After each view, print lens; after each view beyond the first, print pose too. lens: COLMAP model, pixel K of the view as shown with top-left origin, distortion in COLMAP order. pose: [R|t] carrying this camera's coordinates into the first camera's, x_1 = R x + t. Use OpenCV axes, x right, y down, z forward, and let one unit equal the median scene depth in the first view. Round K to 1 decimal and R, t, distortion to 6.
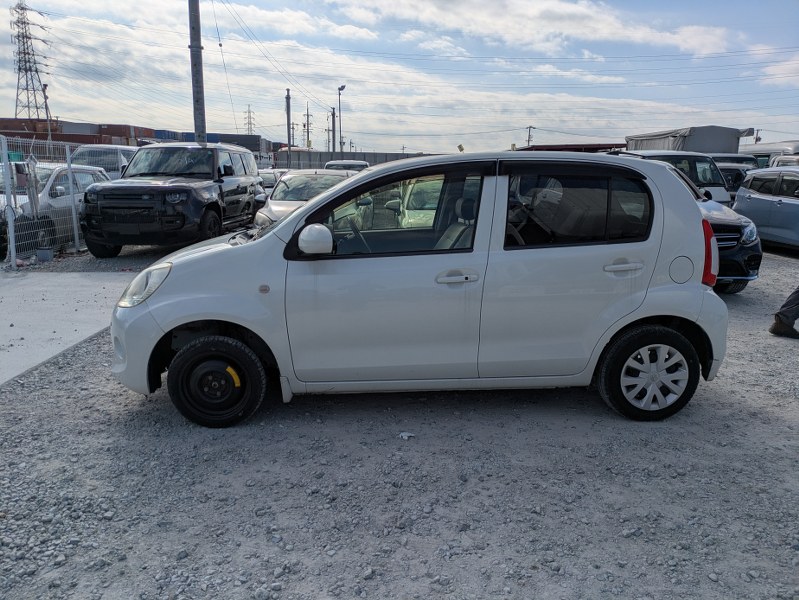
lens RADIAL K [[605.3, 0, 381.2], [0, 605.3, 302.6], [0, 0, 1]] dist [0.023627, -0.006211]
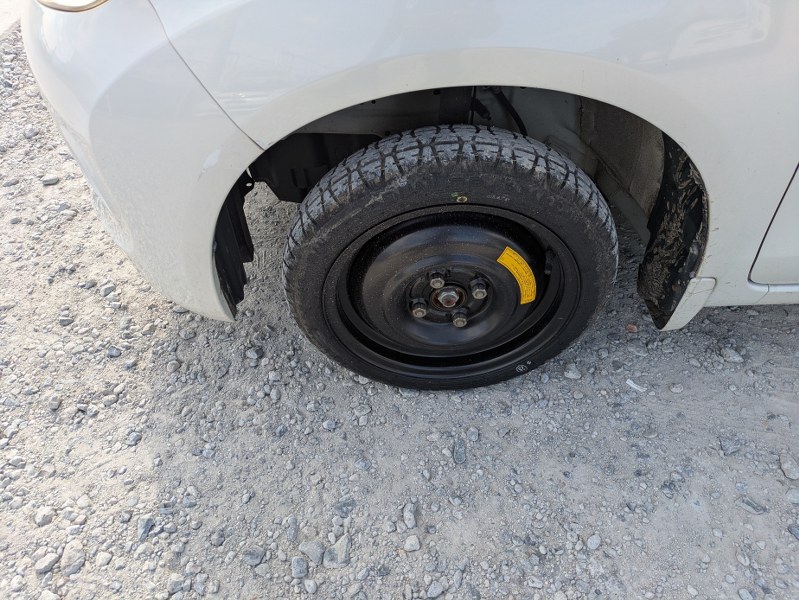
lens RADIAL K [[605.3, 0, 381.2], [0, 605.3, 302.6], [0, 0, 1]] dist [0.023627, -0.006211]
pose [[0.998206, 0.007188, -0.059432, -0.289857], [0.028638, 0.814466, 0.579504, -0.031129], [0.052571, -0.580166, 0.812800, 0.763952]]
